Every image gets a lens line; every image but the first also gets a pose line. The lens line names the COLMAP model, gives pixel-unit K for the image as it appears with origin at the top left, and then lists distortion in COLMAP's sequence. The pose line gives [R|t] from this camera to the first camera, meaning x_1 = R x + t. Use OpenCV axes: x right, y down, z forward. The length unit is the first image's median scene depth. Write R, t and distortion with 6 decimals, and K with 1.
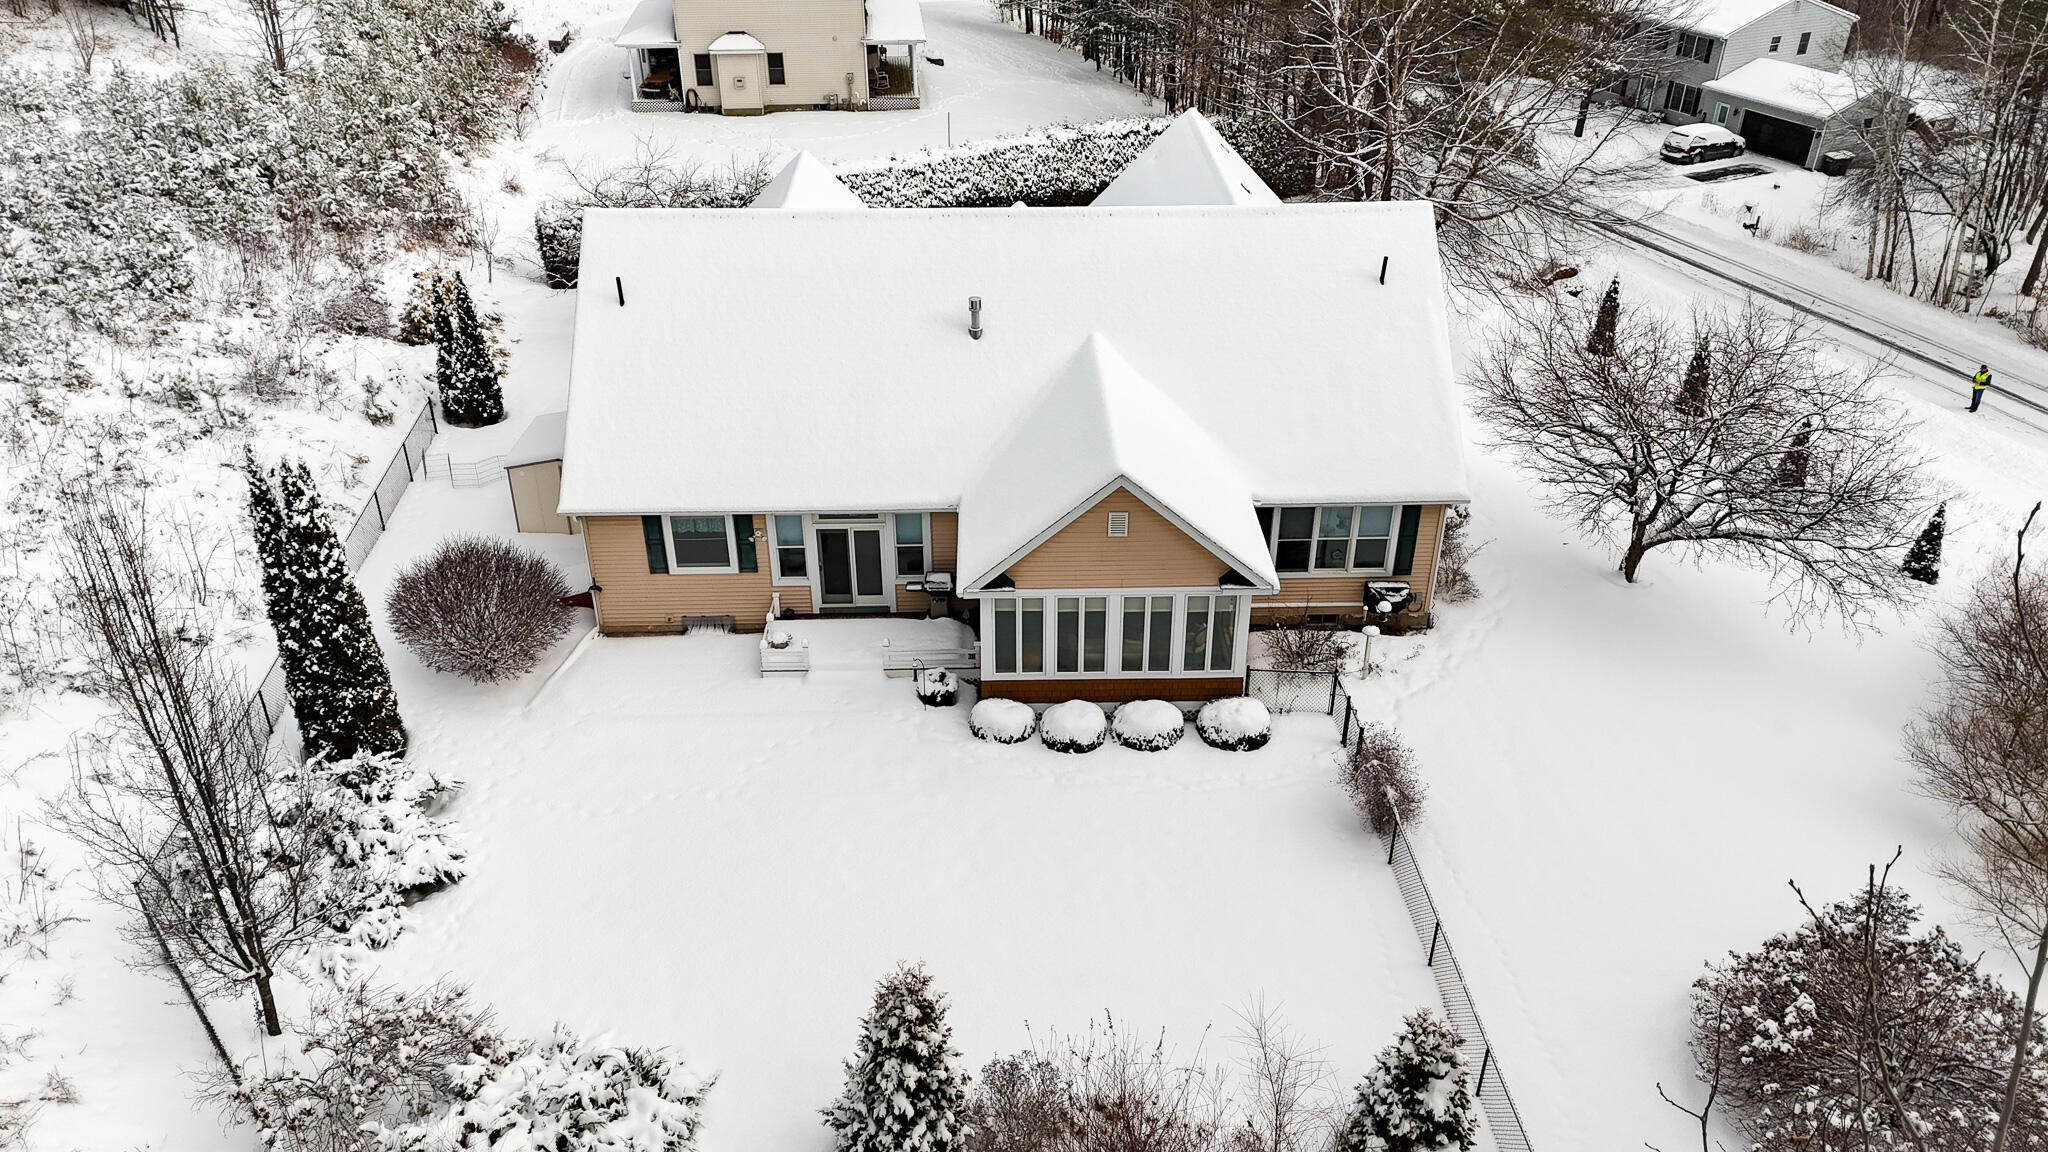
lens RADIAL K [[1487.4, 0, 1024.0], [0, 1487.4, 576.0], [0, 0, 1]] dist [0.092554, -0.074728]
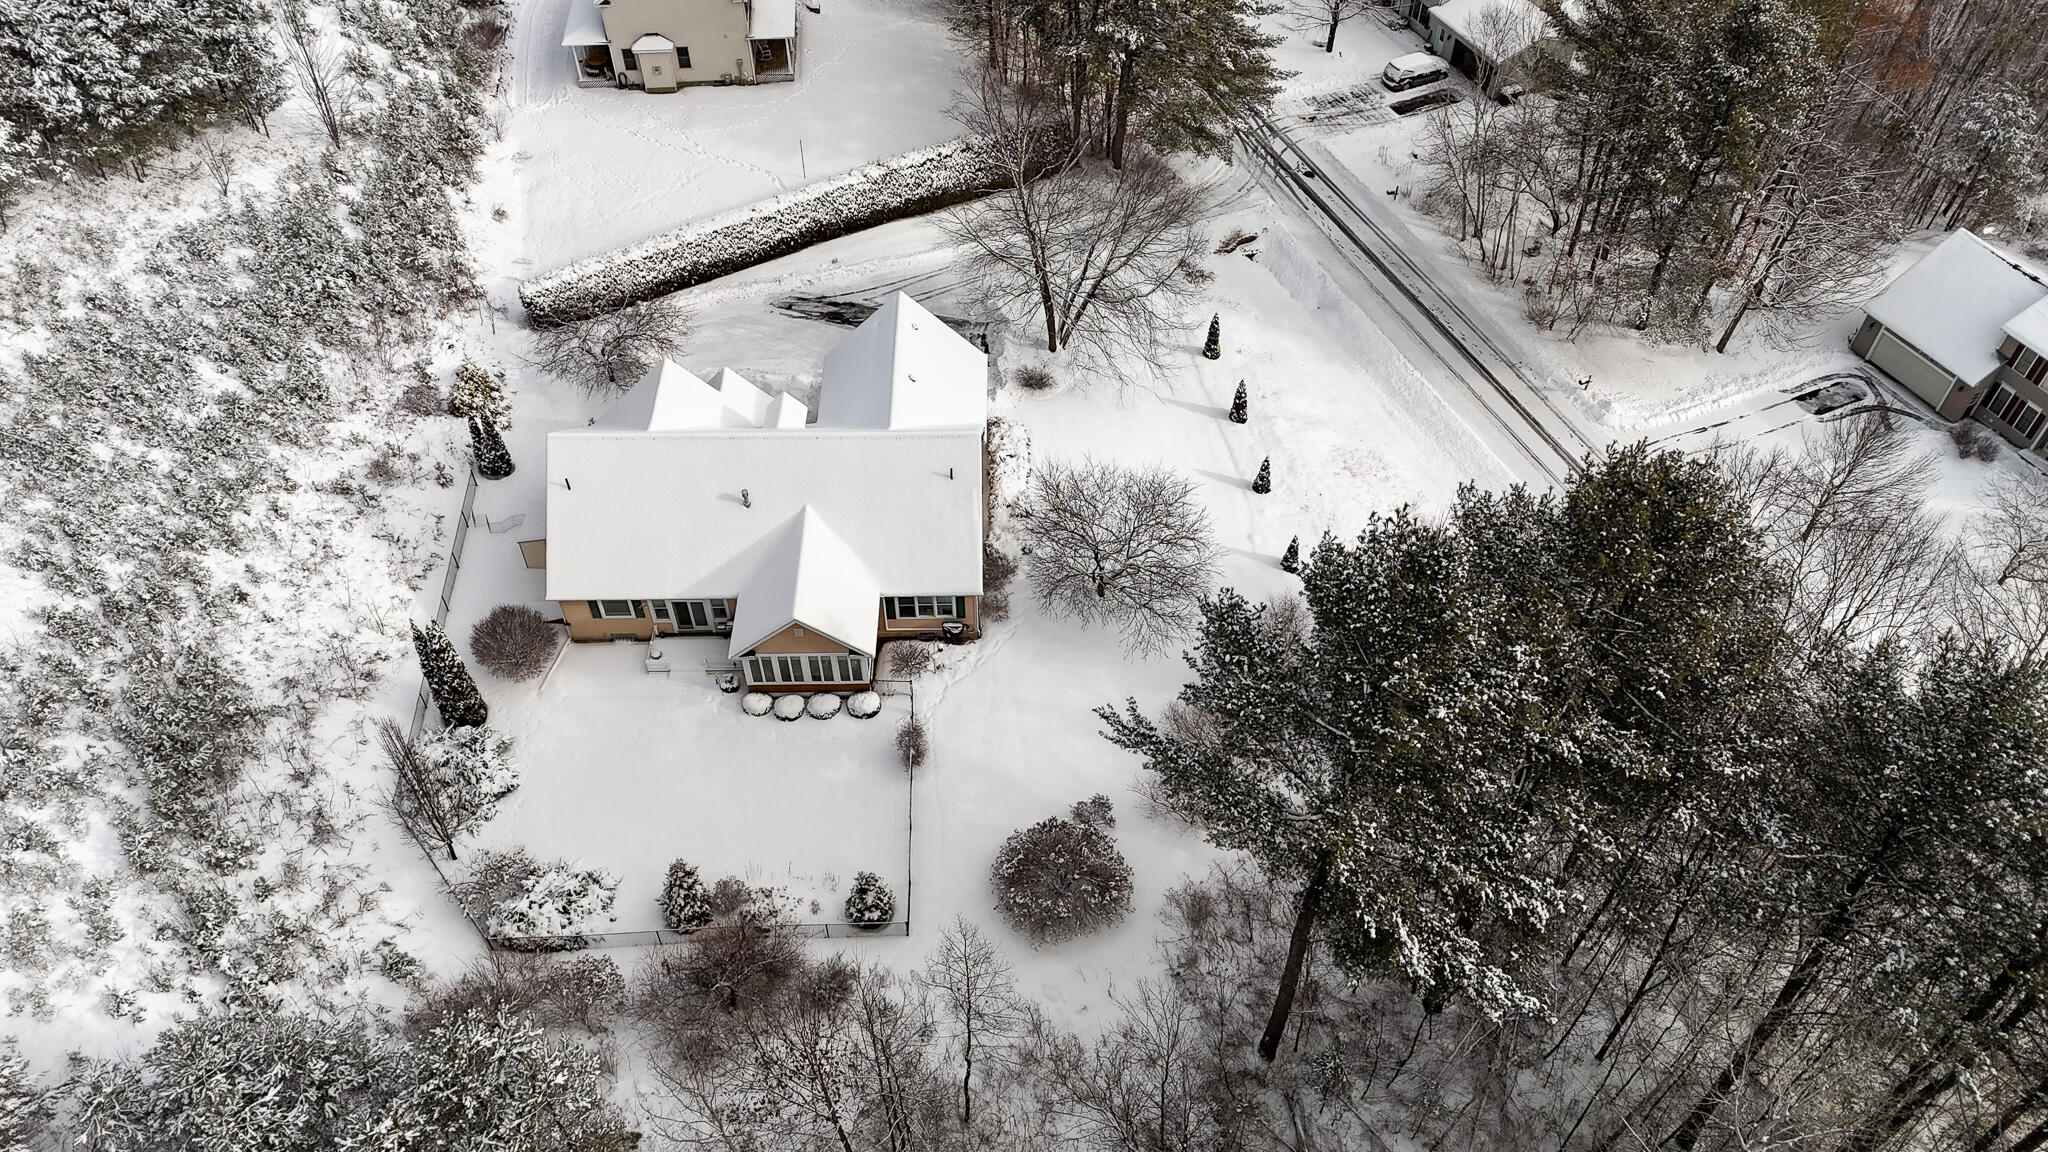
lens RADIAL K [[1487.4, 0, 1024.0], [0, 1487.4, 576.0], [0, 0, 1]] dist [0.092554, -0.074728]
pose [[0.999841, 0.011075, -0.014004, 0.391227], [-0.006501, 0.956343, 0.292174, -0.698099], [0.016629, -0.292036, 0.956263, -0.997260]]
